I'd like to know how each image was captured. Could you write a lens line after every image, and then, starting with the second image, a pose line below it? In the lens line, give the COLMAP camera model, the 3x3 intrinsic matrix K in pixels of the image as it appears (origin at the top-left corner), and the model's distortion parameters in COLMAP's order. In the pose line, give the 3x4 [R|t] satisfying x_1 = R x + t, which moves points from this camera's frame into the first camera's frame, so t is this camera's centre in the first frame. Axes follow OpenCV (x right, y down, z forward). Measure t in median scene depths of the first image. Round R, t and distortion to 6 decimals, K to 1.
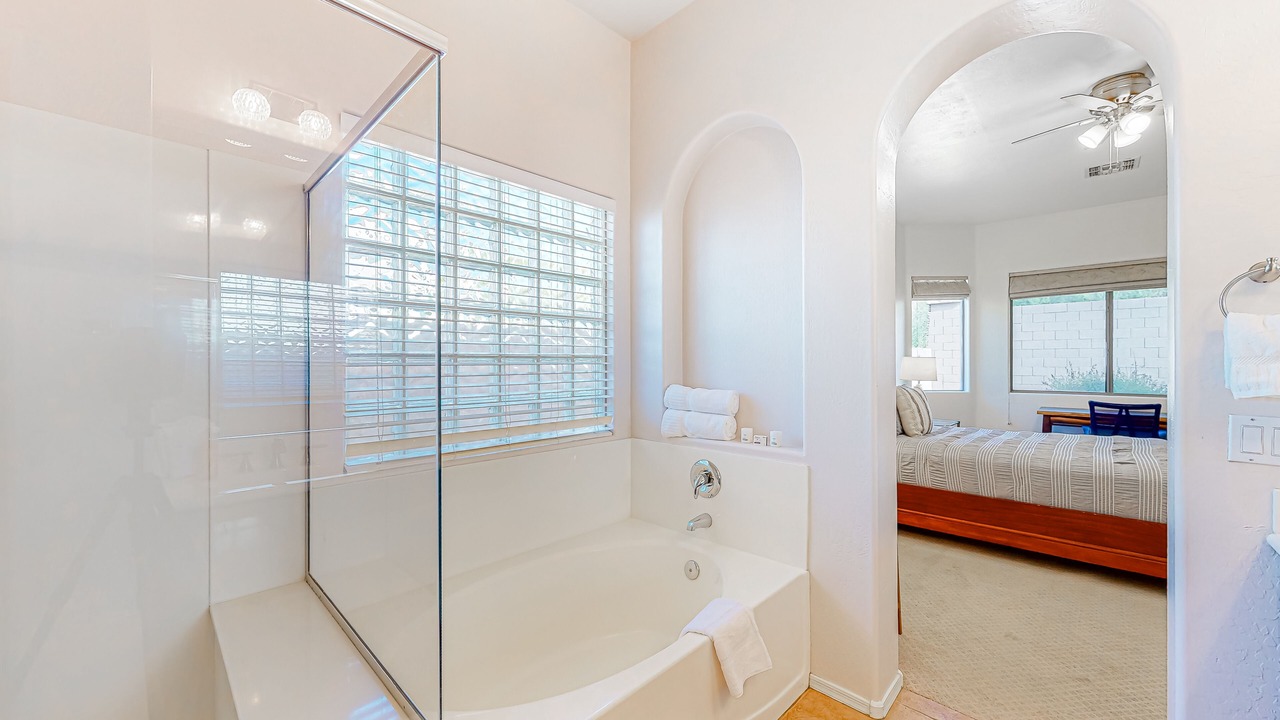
lens RADIAL K [[476.3, 0, 636.6], [0, 476.3, 361.4], [0, 0, 1]] dist [0.009718, -0.000031]
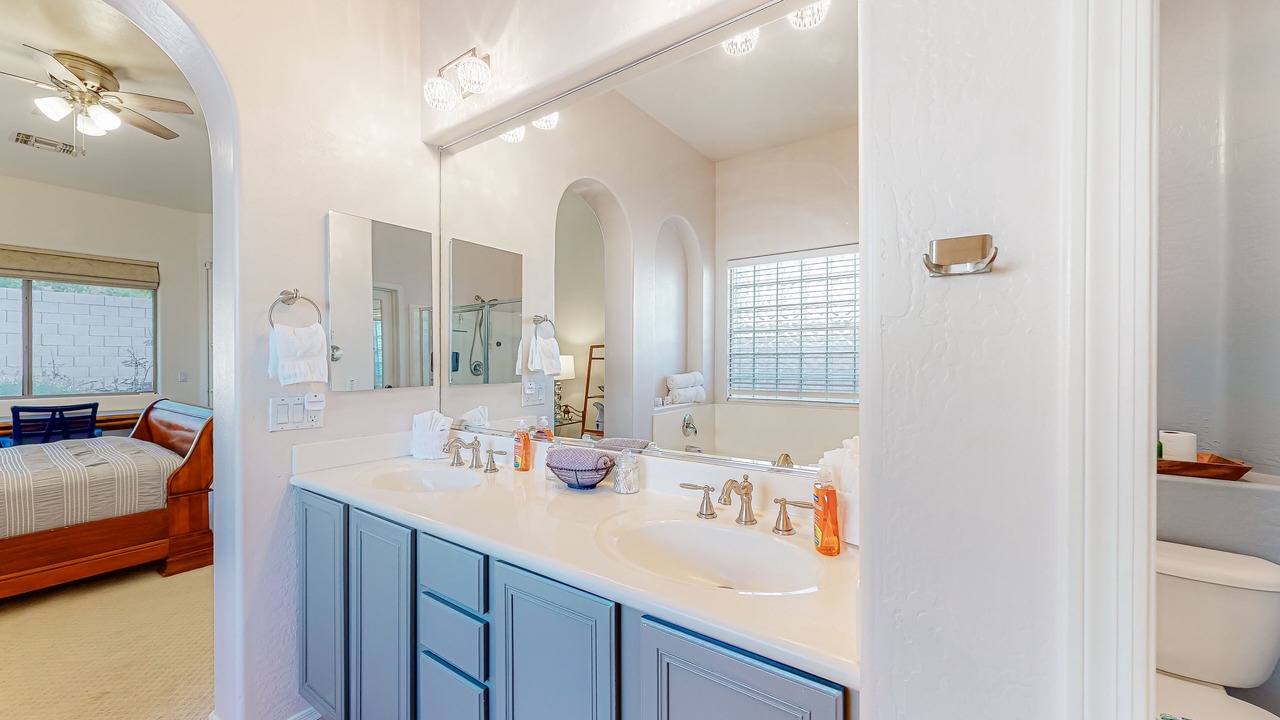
lens RADIAL K [[476.3, 0, 636.6], [0, 476.3, 361.4], [0, 0, 1]] dist [0.009718, -0.000031]
pose [[-0.149757, 0.002126, 0.988720, -0.065395], [-0.003719, 0.999989, -0.002713, 0.001585], [-0.988716, -0.004084, -0.149748, 0.043551]]
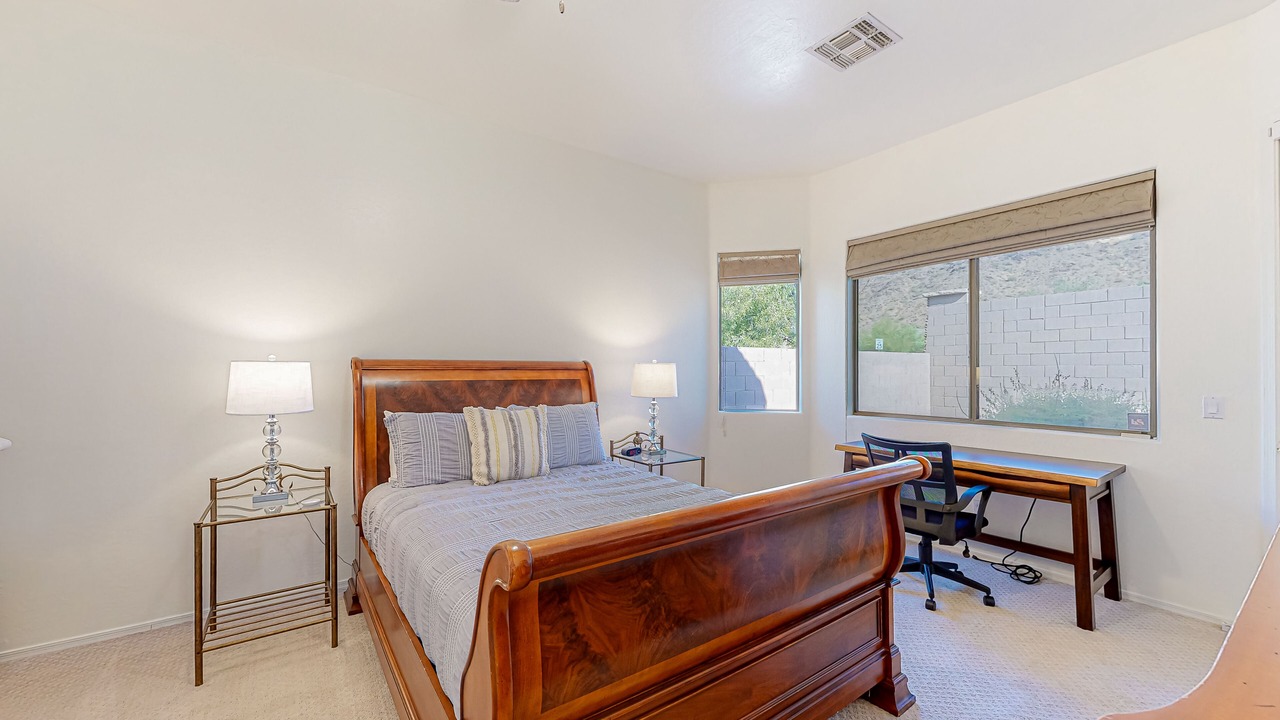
lens RADIAL K [[476.3, 0, 636.6], [0, 476.3, 361.4], [0, 0, 1]] dist [0.009718, -0.000031]
pose [[0.979348, -0.002924, -0.202161, 0.804999], [-0.000352, 0.999869, -0.016168, 0.000472], [0.202182, 0.015905, 0.979219, 0.350224]]
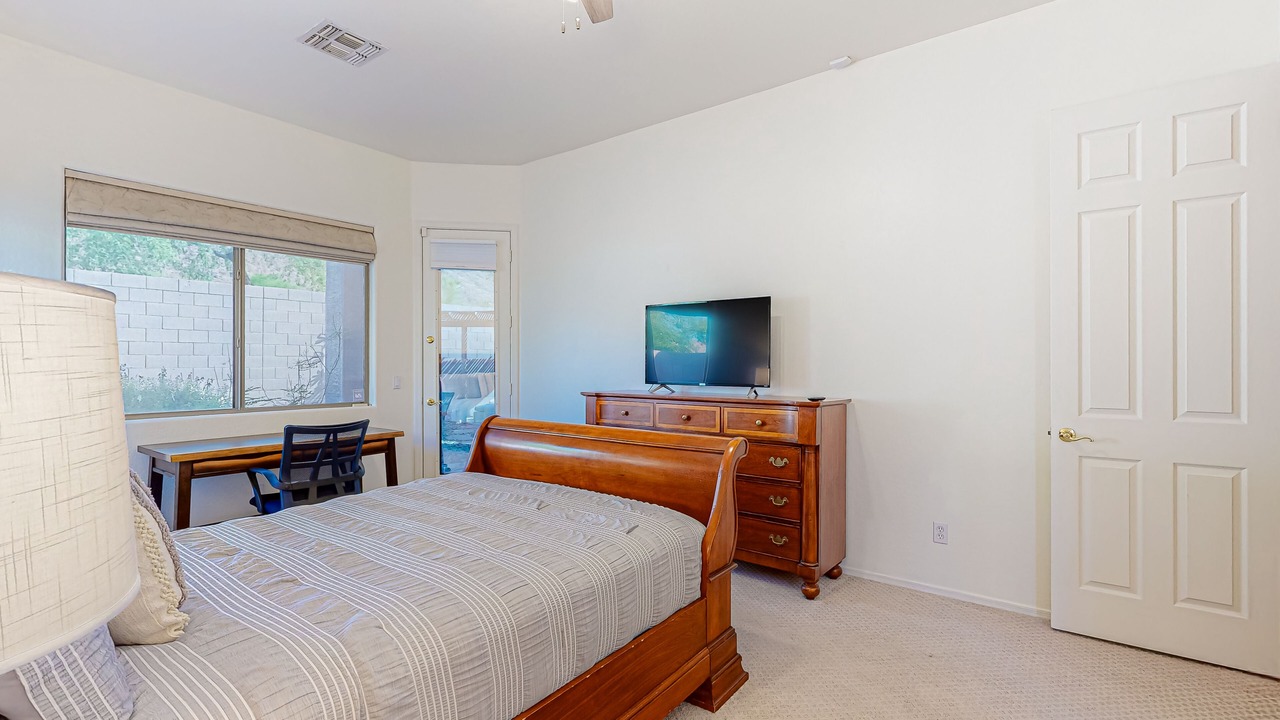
lens RADIAL K [[561.2, 0, 653.4], [0, 561.2, 362.0], [0, 0, 1]] dist [0.000464, -0.000049]
pose [[-0.135842, 0.004218, 0.990722, 0.212309], [-0.001351, 0.999989, -0.004442, 0.007341], [-0.990730, -0.001942, -0.135834, 0.670549]]
